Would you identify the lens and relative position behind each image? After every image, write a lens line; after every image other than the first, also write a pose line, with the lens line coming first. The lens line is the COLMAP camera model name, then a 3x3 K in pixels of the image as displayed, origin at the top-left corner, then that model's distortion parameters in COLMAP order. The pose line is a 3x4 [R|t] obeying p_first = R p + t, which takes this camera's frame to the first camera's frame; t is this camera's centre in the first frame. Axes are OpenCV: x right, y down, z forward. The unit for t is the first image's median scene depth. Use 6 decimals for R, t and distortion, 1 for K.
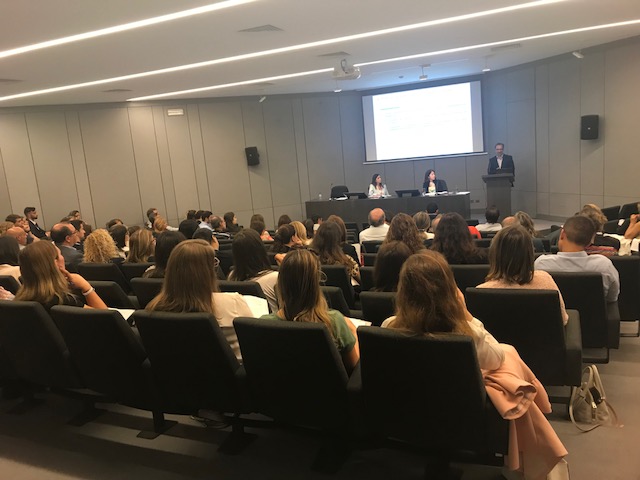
lens RADIAL K [[514.5, 0, 320.0], [0, 514.5, 240.0], [0, 0, 1]] dist [0.002724, -0.004624]
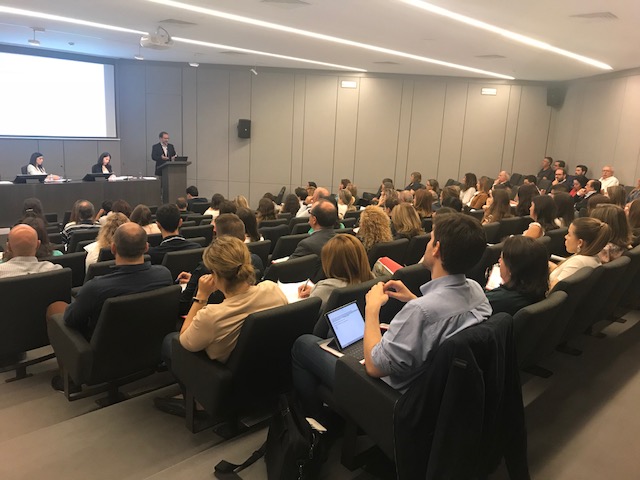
lens RADIAL K [[514.5, 0, 320.0], [0, 514.5, 240.0], [0, 0, 1]] dist [0.002724, -0.004624]
pose [[0.370409, -0.090686, 0.924431, -0.486432], [0.079313, 0.994676, 0.065798, -0.008664], [-0.925477, 0.048948, 0.375629, 0.277306]]
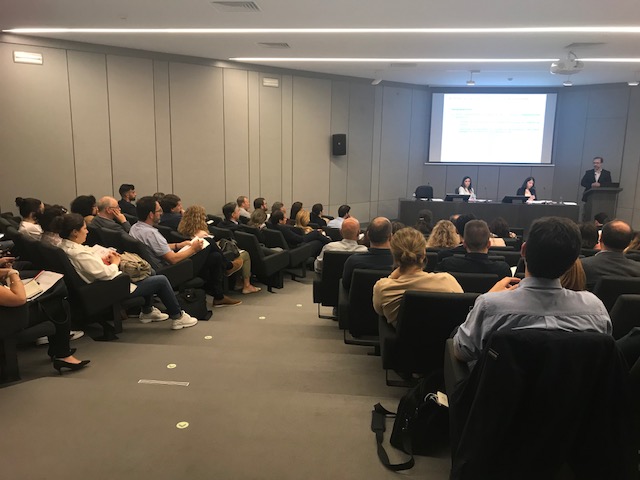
lens RADIAL K [[514.5, 0, 320.0], [0, 514.5, 240.0], [0, 0, 1]] dist [0.002724, -0.004624]
pose [[0.946502, 0.043345, 0.319773, -0.444307], [-0.043870, 0.999022, -0.005565, 0.006158], [-0.319702, -0.008761, 0.947478, 0.182572]]
